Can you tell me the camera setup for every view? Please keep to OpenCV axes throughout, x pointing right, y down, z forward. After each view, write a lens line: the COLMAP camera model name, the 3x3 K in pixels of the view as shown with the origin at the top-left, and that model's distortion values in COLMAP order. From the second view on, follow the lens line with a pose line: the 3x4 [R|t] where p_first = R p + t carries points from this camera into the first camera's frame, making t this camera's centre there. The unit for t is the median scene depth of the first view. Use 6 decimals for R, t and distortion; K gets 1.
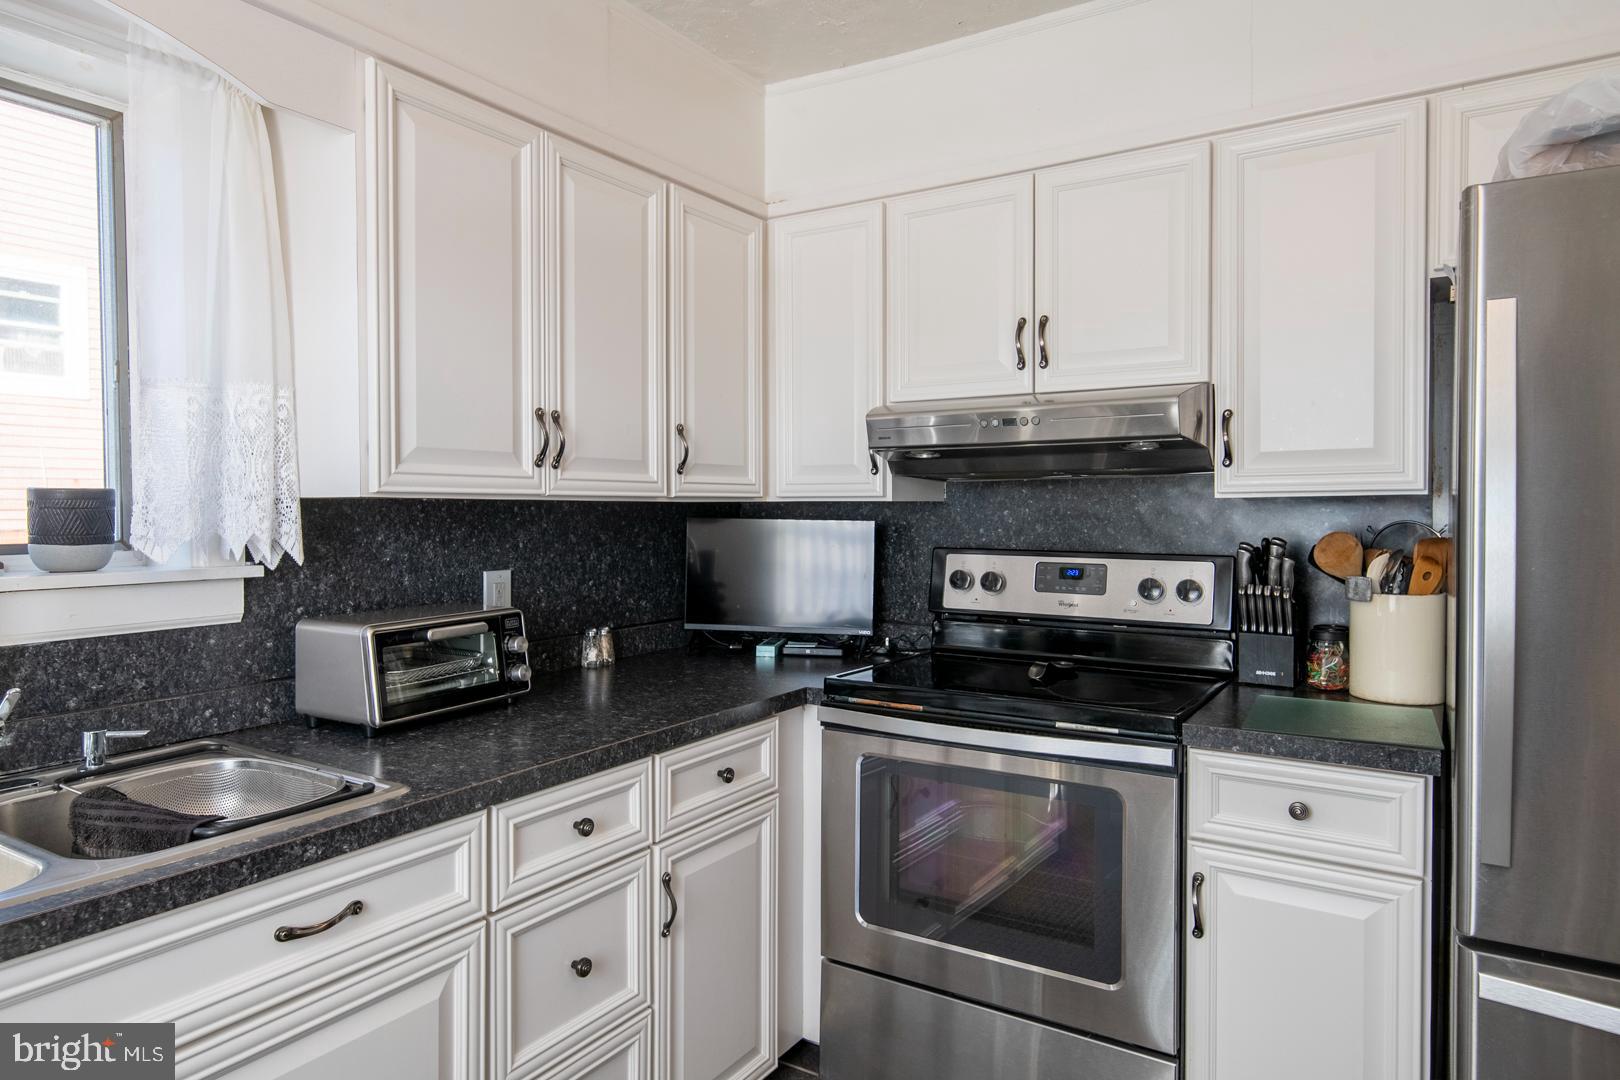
lens RADIAL K [[999.3, 0, 817.3], [0, 999.3, 522.6], [0, 0, 1]] dist [0.013674, -0.002280]
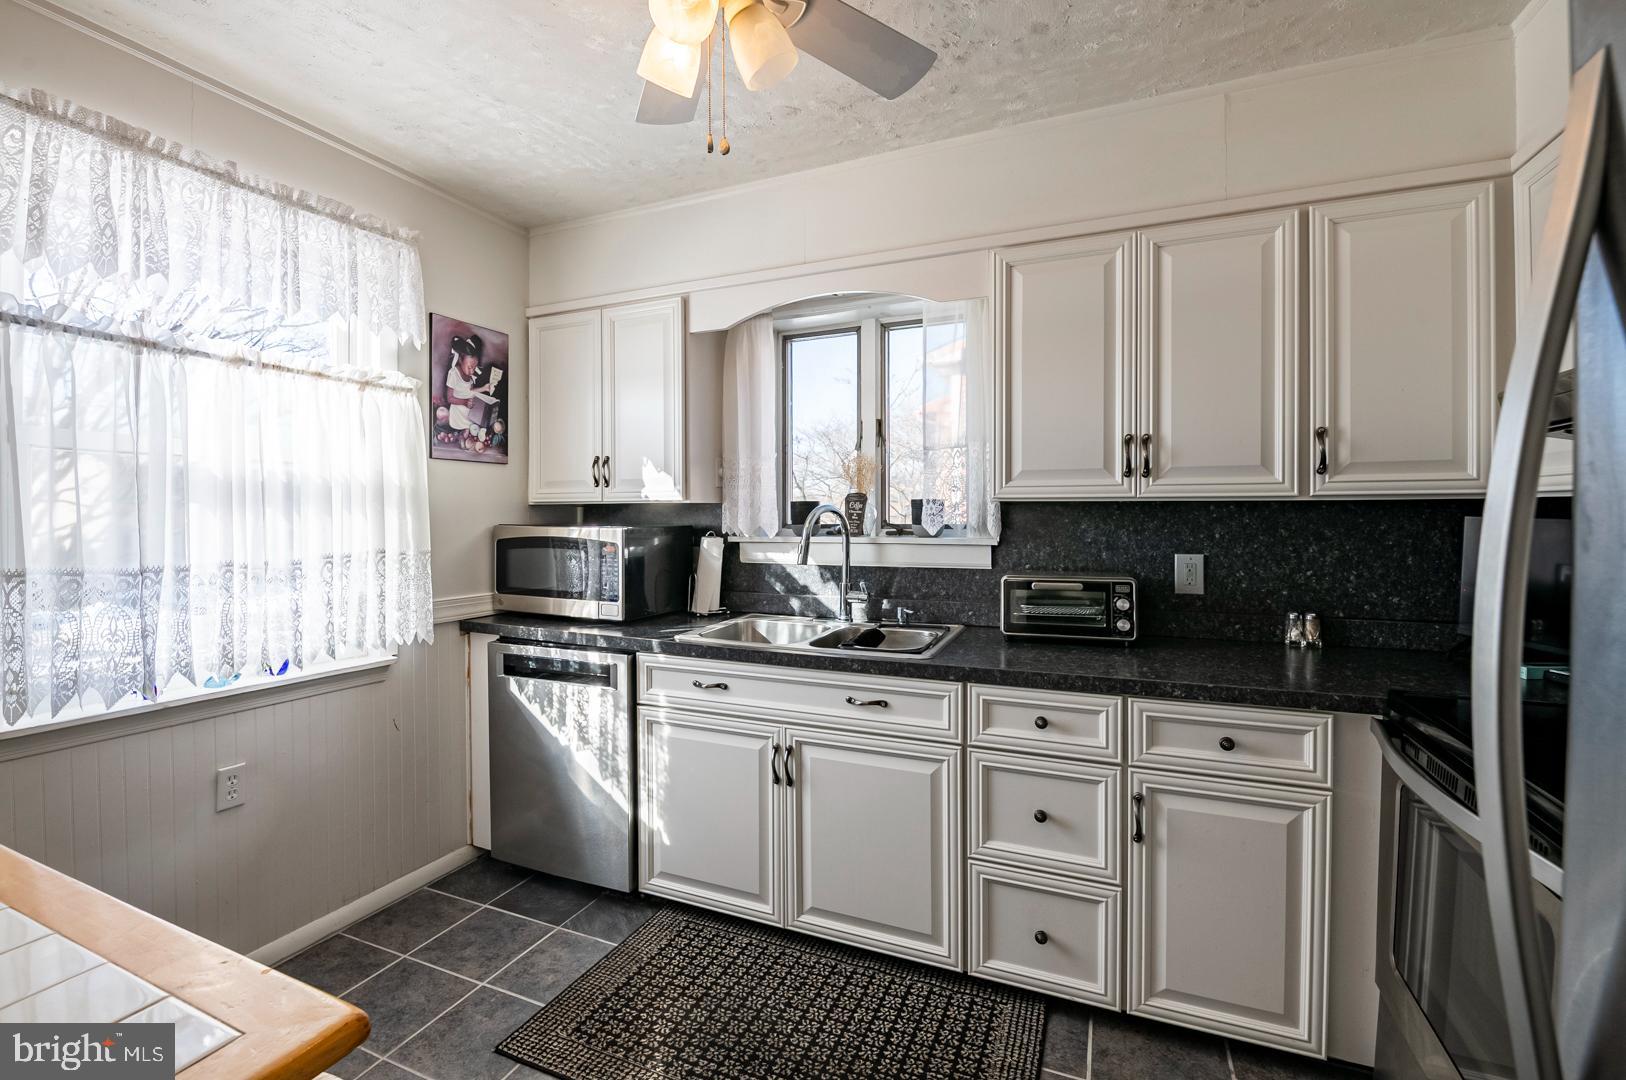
lens RADIAL K [[716.8, 0, 787.1], [0, 716.8, 518.8], [0, 0, 1]] dist [-0.005324, -0.006813]
pose [[0.152158, 0.012499, -0.988277, 0.619486], [-0.010696, 0.999882, 0.010999, -0.004292], [0.988298, 0.008897, 0.152274, 0.381231]]
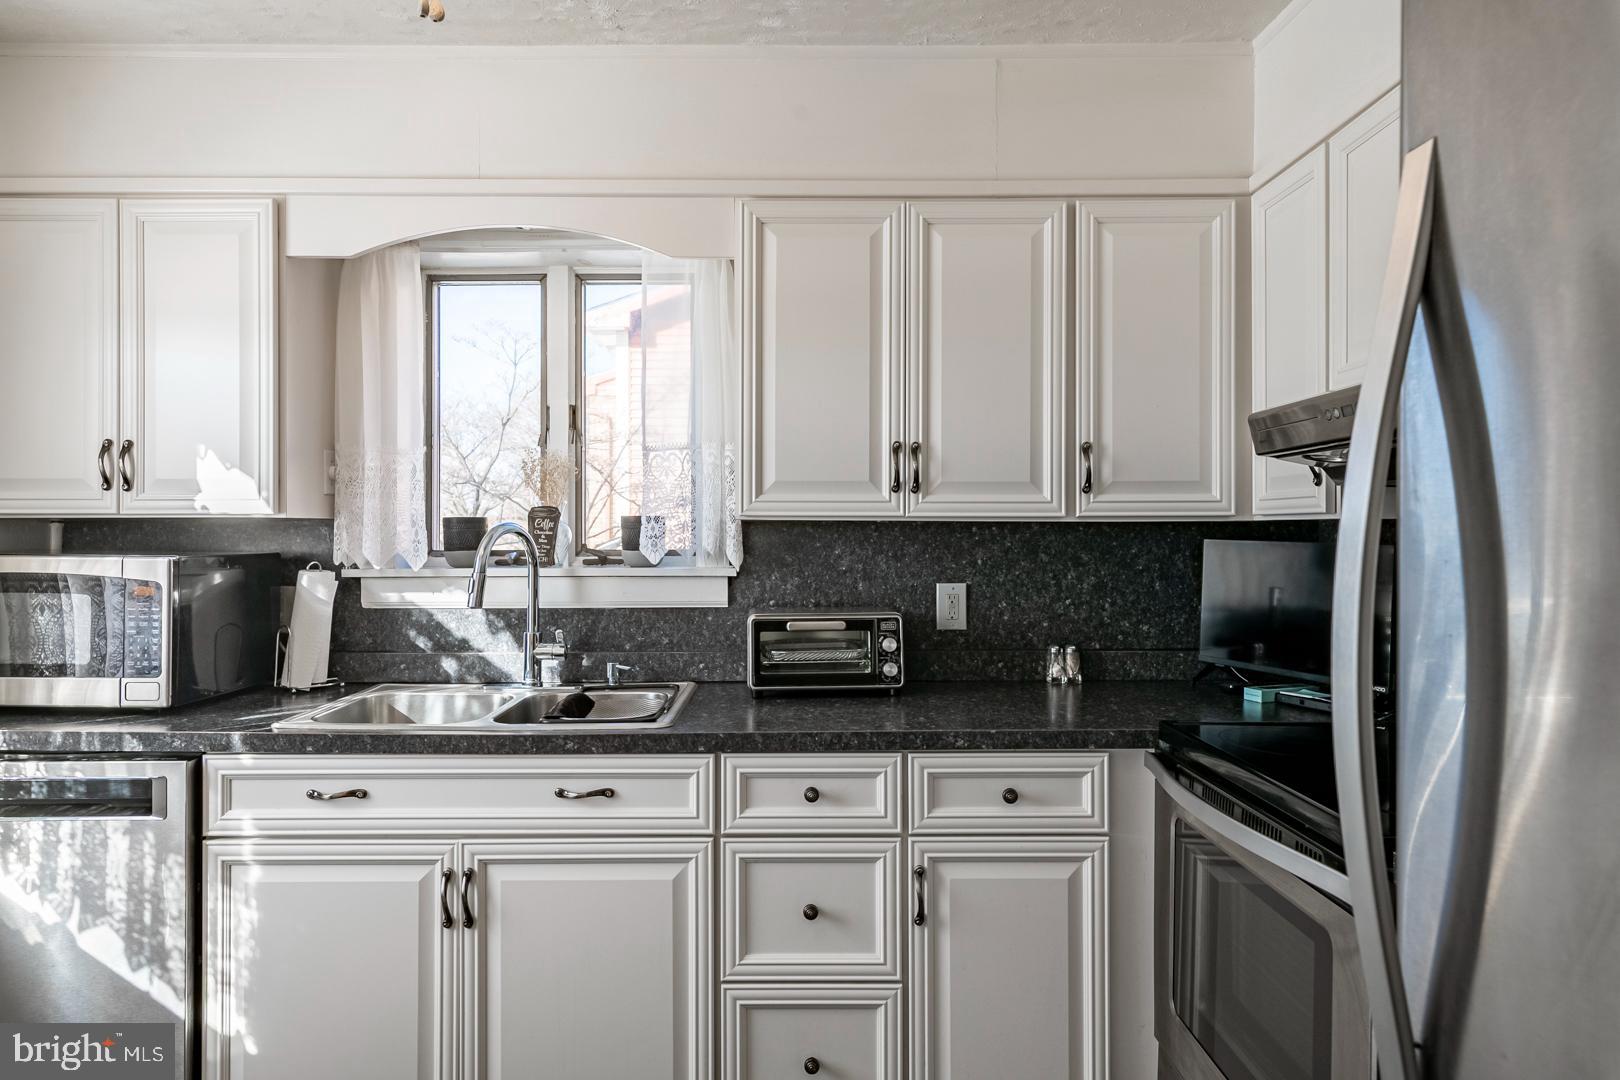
lens RADIAL K [[999.3, 0, 801.8], [0, 999.3, 530.5], [0, 0, 1]] dist [0.013674, -0.002280]
pose [[0.544009, 0.001100, -0.839079, 0.626618], [-0.013299, 0.999885, -0.007311, -0.001709], [0.838974, 0.015137, 0.543961, 0.276361]]
